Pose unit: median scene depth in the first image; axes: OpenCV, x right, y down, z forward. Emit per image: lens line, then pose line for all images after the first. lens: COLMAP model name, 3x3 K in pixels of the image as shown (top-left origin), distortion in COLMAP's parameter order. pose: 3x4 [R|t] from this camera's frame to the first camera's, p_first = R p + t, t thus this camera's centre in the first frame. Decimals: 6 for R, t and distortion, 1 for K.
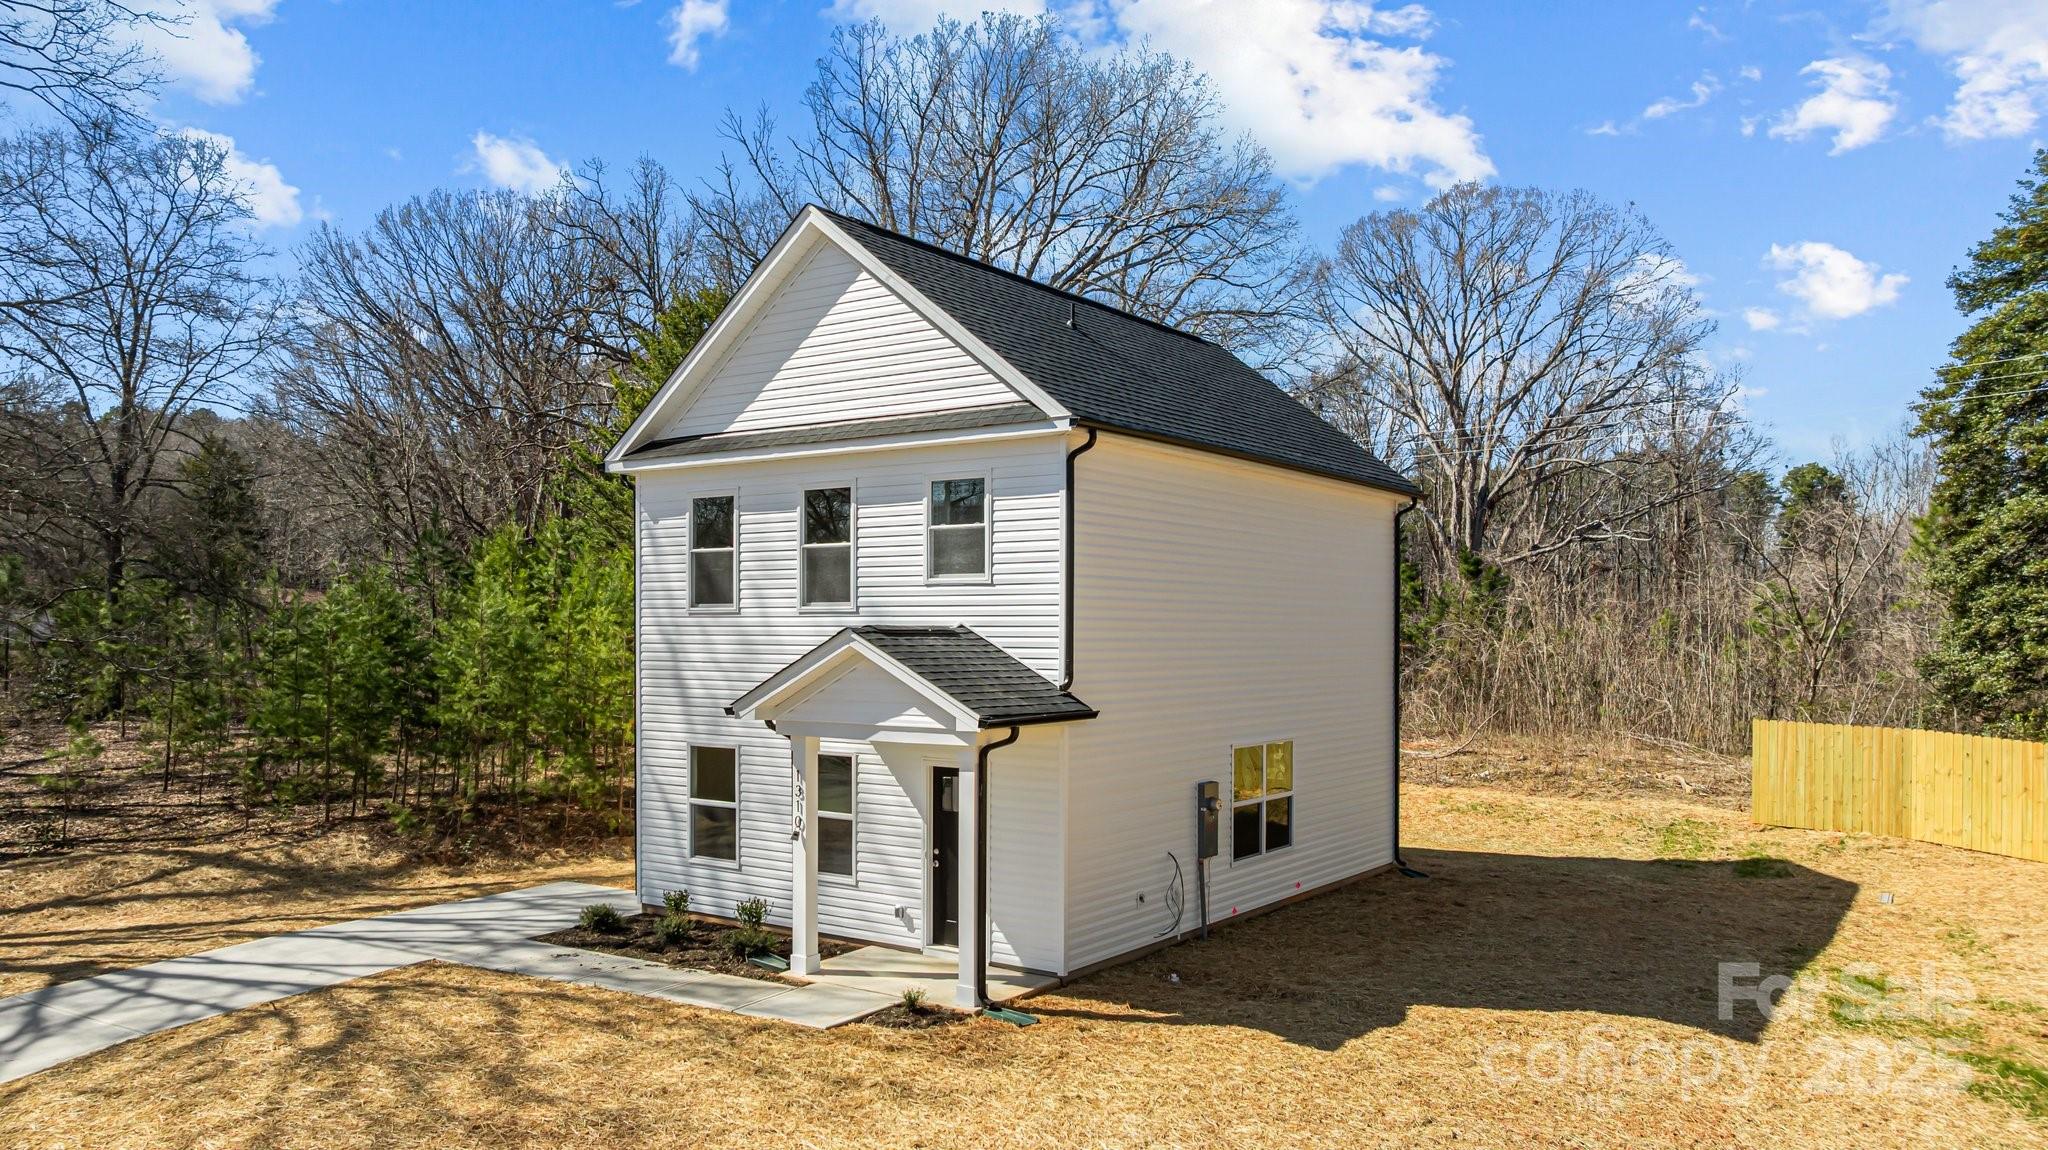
lens RADIAL K [[1525.8, 0, 1043.6], [0, 1525.8, 645.7], [0, 0, 1]] dist [-0.030512, -0.001593]
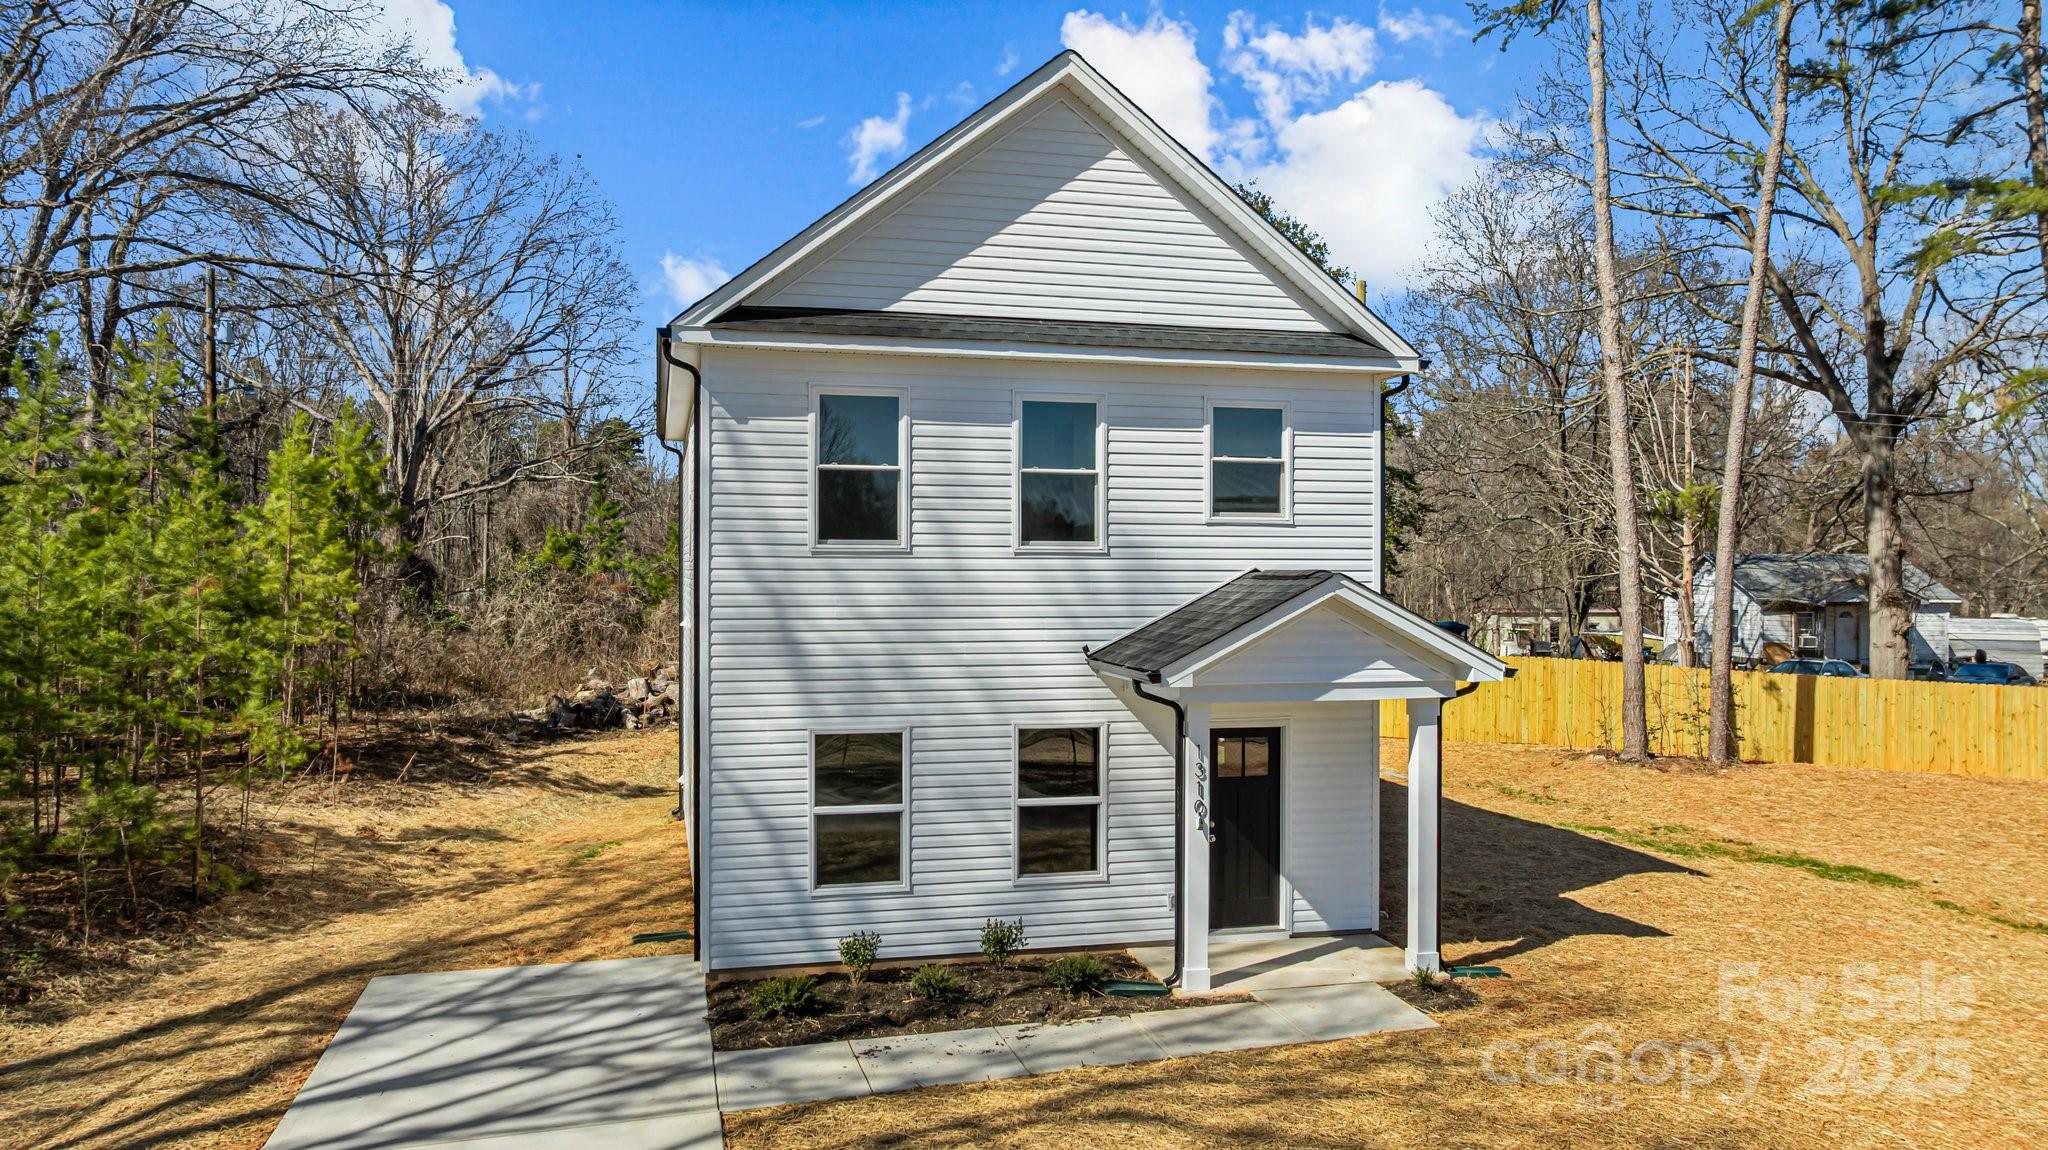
lens RADIAL K [[1488.8, 0, 1024.0], [0, 1488.8, 575.0], [0, 0, 1]] dist [-0.030959, -0.000194]
pose [[0.635194, -0.003736, 0.772344, -0.783077], [0.008155, 0.999965, -0.001869, -0.009028], [-0.772310, 0.007486, 0.635202, 0.518389]]
